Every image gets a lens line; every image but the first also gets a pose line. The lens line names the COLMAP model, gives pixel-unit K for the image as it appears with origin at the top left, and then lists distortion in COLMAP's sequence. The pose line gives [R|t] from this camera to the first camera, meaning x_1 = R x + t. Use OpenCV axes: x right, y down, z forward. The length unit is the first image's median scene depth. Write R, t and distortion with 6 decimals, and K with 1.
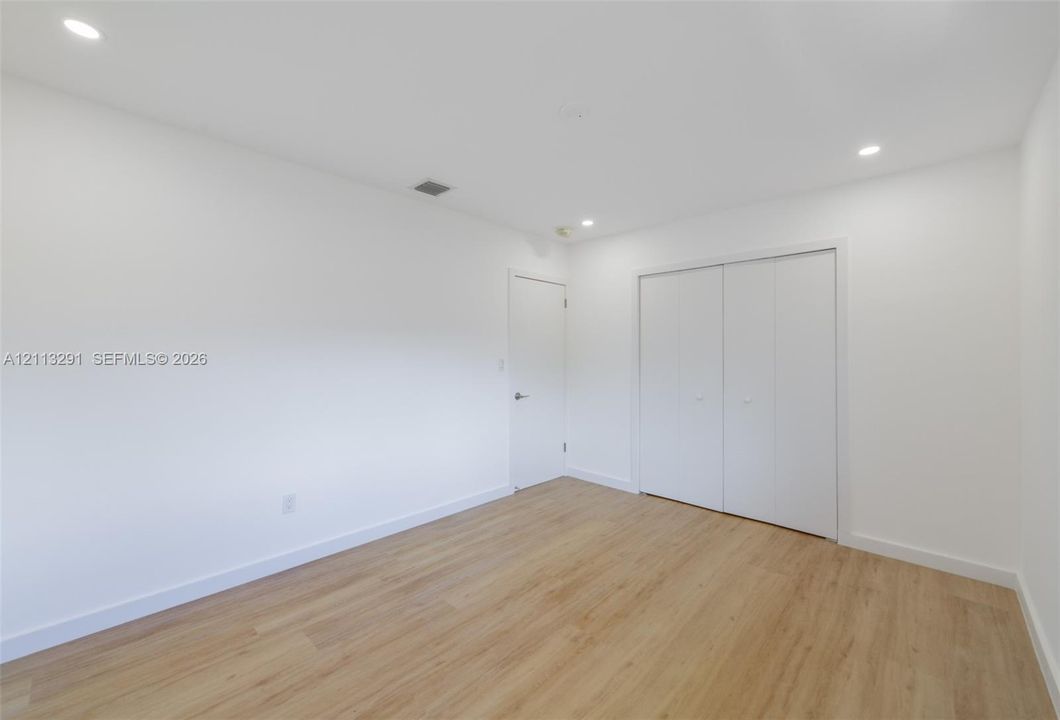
lens RADIAL K [[428.3, 0, 522.6], [0, 428.3, 355.1], [0, 0, 1]] dist [-0.000652, -0.000325]
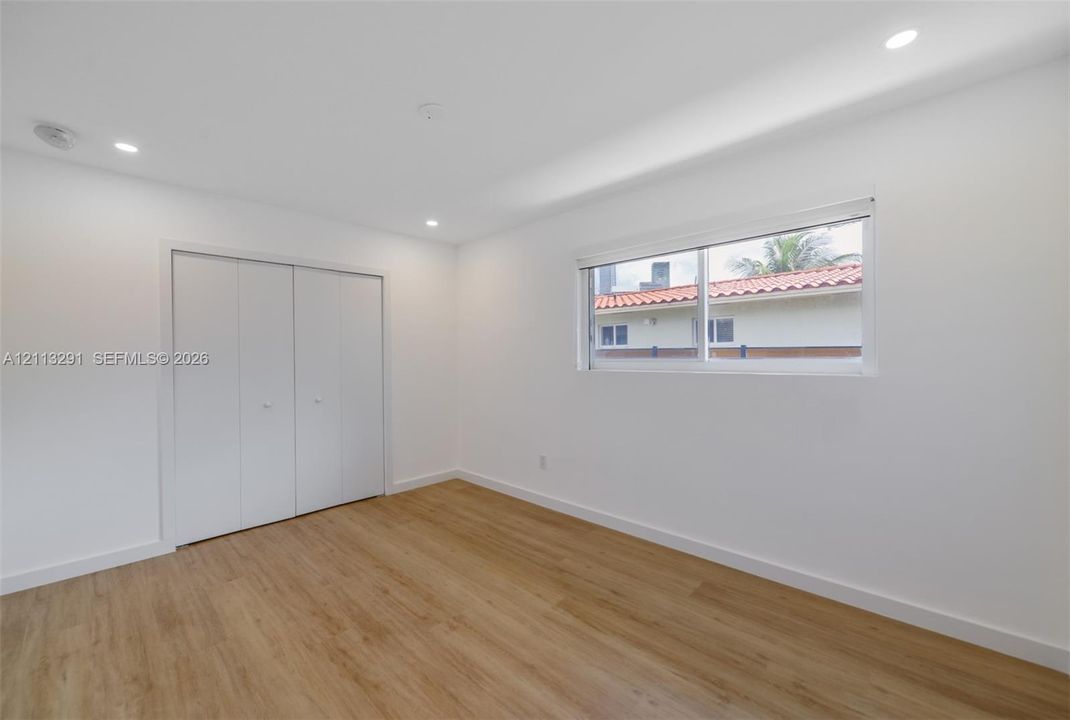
lens RADIAL K [[432.3, 0, 527.5], [0, 432.3, 357.3], [0, 0, 1]] dist [-0.000652, -0.000325]
pose [[0.000774, -0.007337, 0.999973, -0.672252], [0.015051, 0.999860, 0.007325, 0.000714], [-0.999886, 0.015045, 0.000885, 0.587442]]
